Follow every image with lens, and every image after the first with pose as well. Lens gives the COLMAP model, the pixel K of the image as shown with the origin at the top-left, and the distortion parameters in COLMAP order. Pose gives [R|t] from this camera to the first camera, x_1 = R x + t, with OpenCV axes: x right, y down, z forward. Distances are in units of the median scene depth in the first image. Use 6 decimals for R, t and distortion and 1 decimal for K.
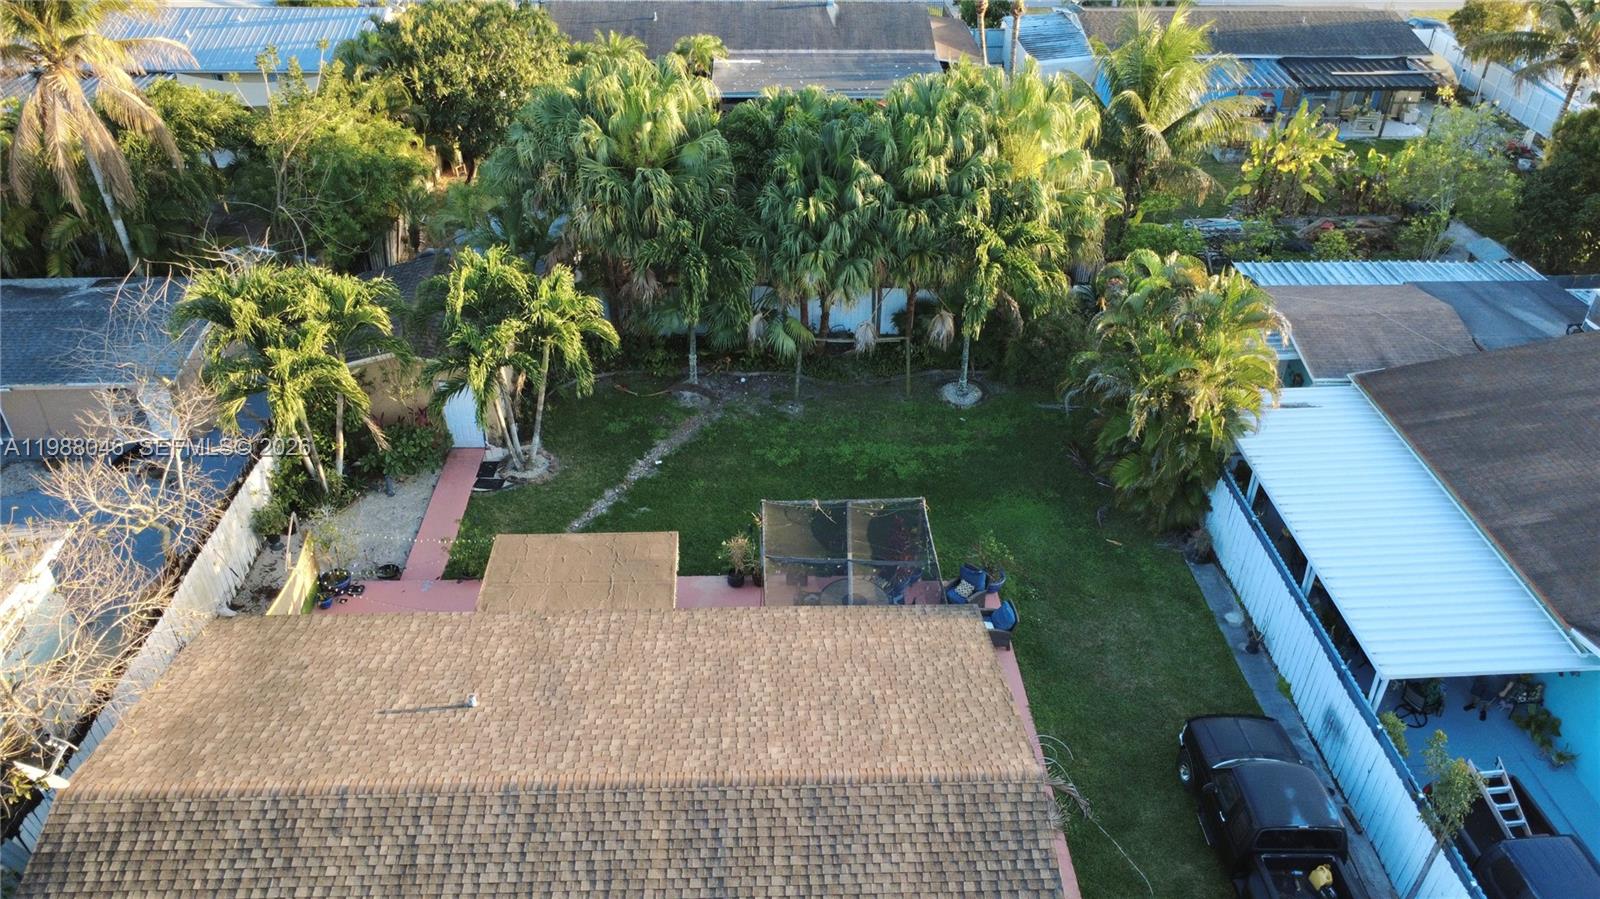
lens RADIAL K [[1161.1, 0, 800.8], [0, 1161.1, 452.6], [0, 0, 1]] dist [-0.003006, -0.002466]
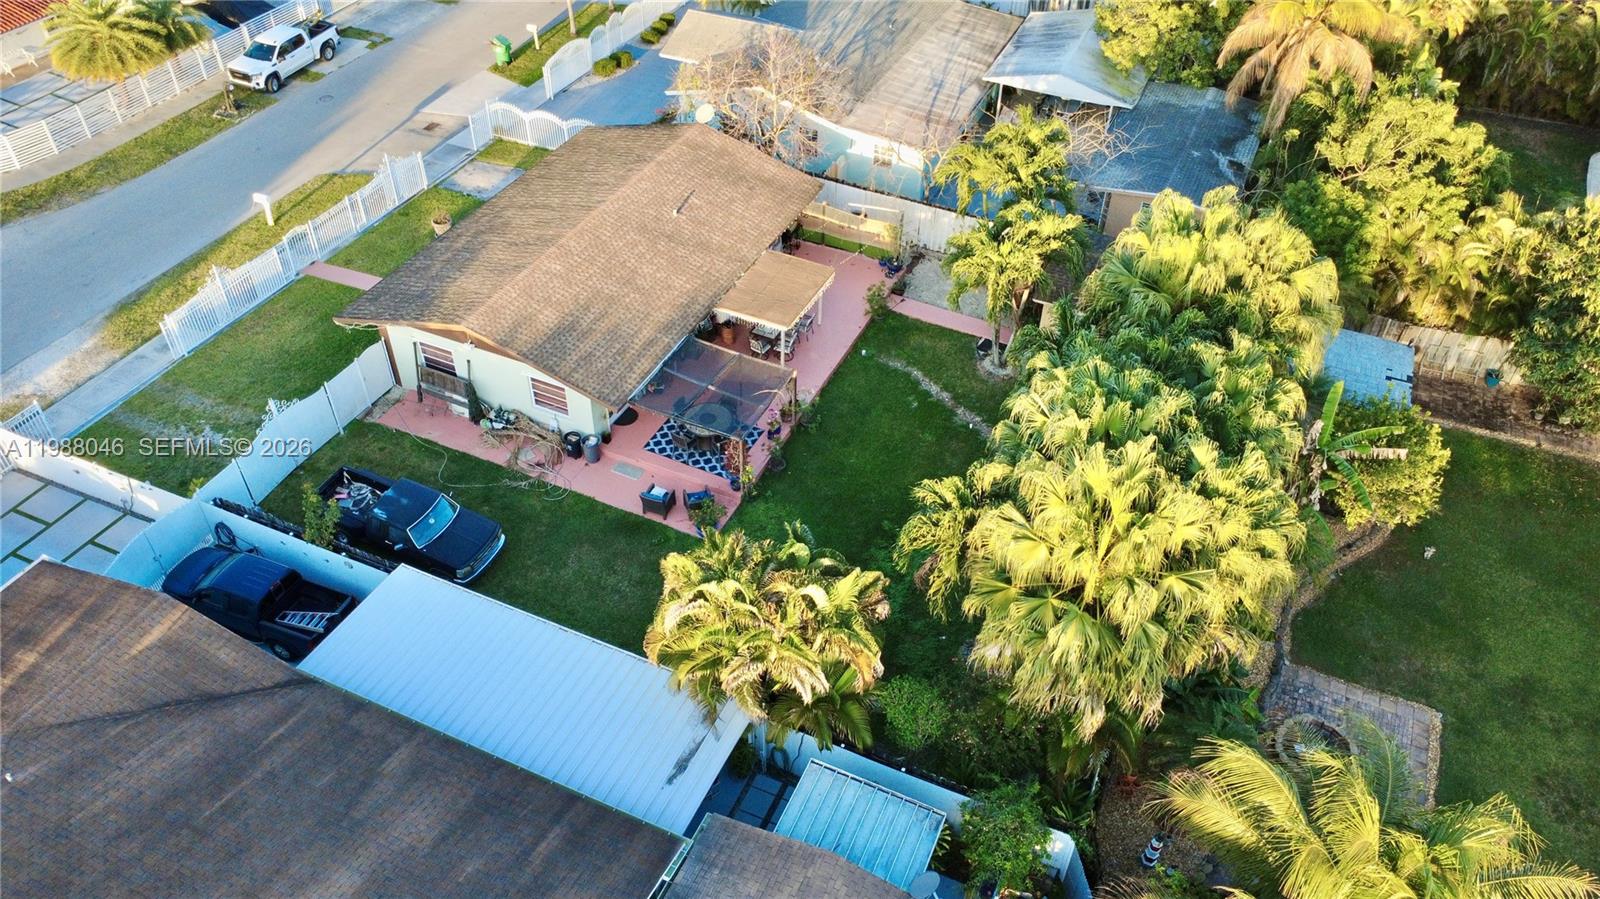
lens RADIAL K [[1161.1, 0, 800.8], [0, 1161.1, 452.6], [0, 0, 1]] dist [-0.003006, -0.002466]
pose [[-0.447484, 0.584004, -0.677272, 0.858856], [-0.533196, 0.433769, 0.726324, -0.828072], [0.717956, 0.686137, 0.117283, 0.821833]]
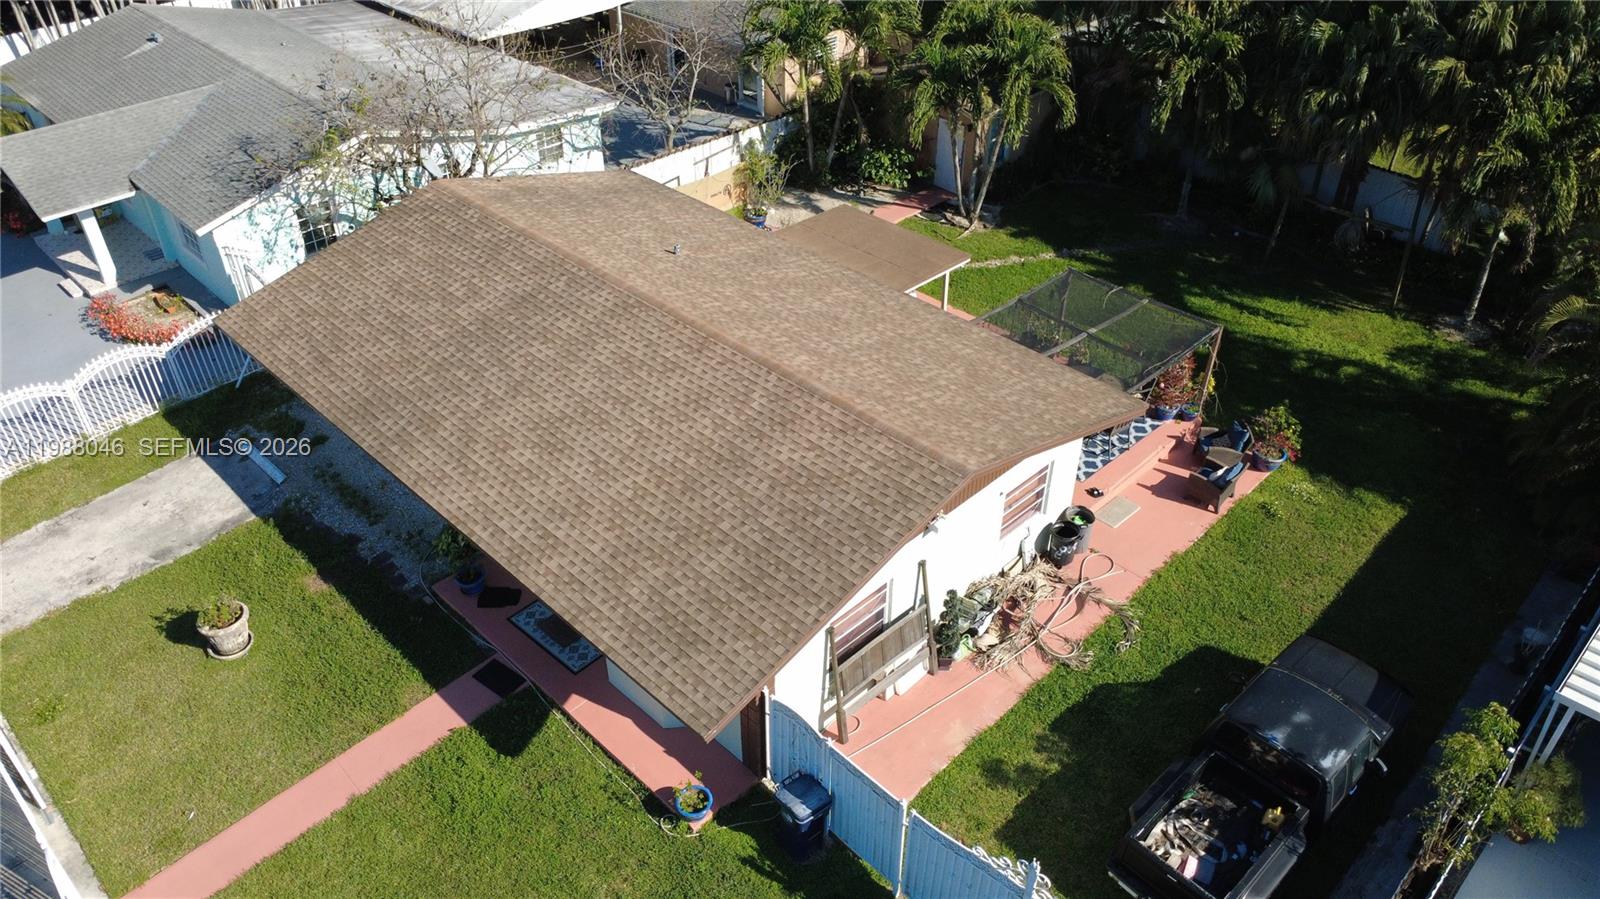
lens RADIAL K [[1161.1, 0, 800.8], [0, 1161.1, 452.6], [0, 0, 1]] dist [-0.003006, -0.002466]
pose [[0.681610, 0.426231, -0.594757, 0.413712], [-0.413182, 0.895036, 0.167906, 0.099595], [0.603895, 0.131296, 0.786176, 0.106444]]
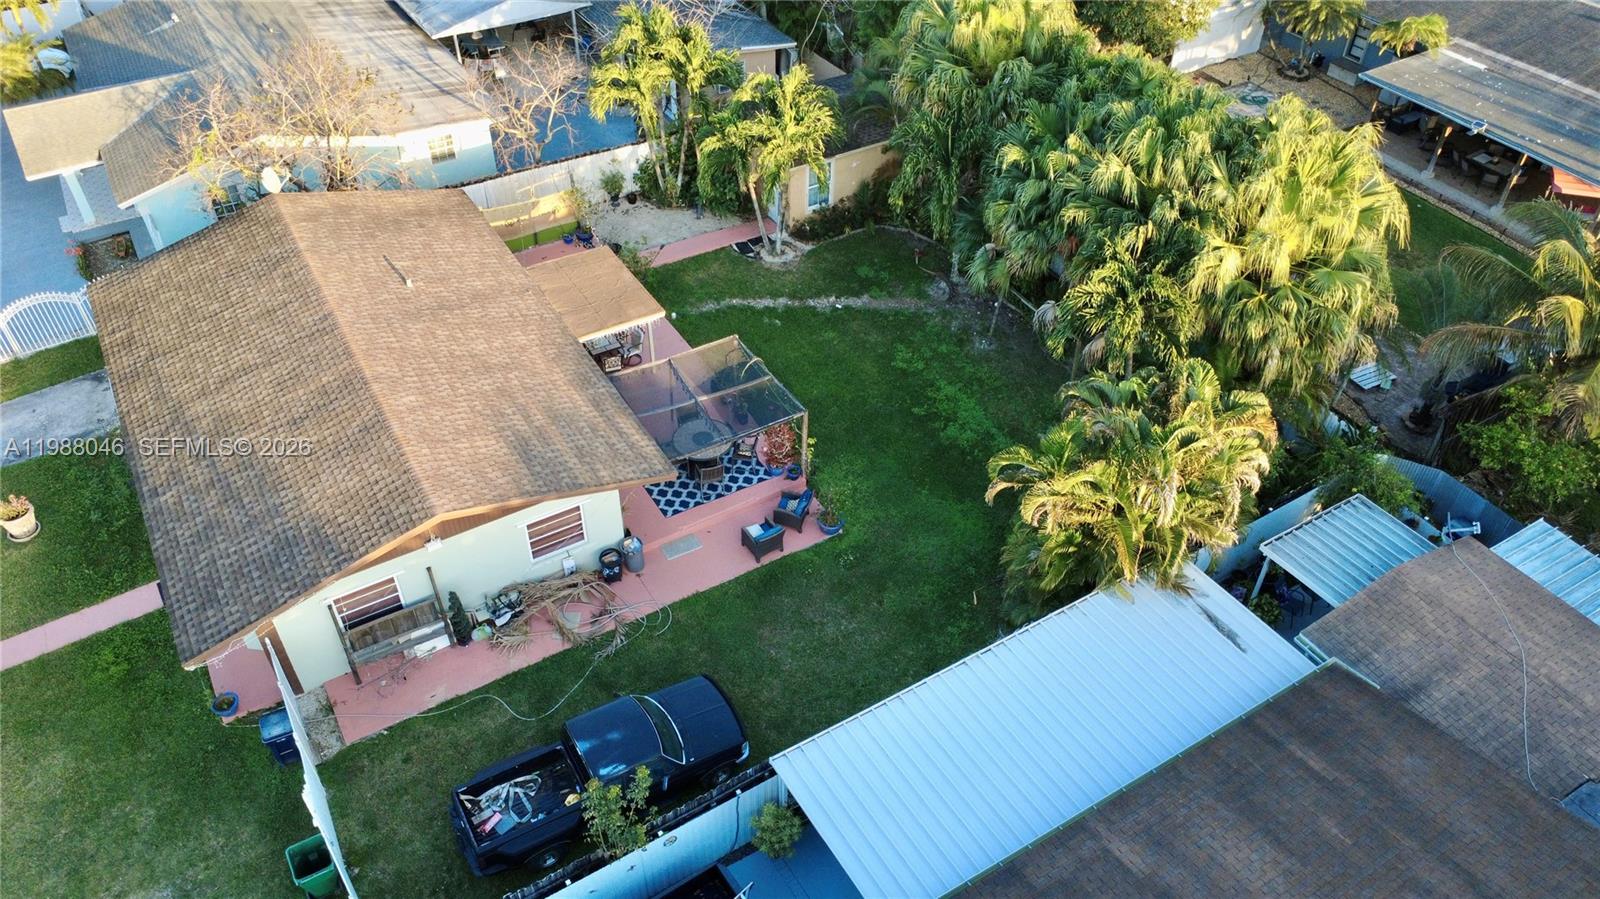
lens RADIAL K [[1161.1, 0, 800.8], [0, 1161.1, 452.6], [0, 0, 1]] dist [-0.003006, -0.002466]
pose [[0.484595, 0.578626, -0.656018, 0.754170], [-0.504510, 0.797534, 0.330771, -0.256874], [0.714590, 0.170678, 0.678403, 0.246860]]
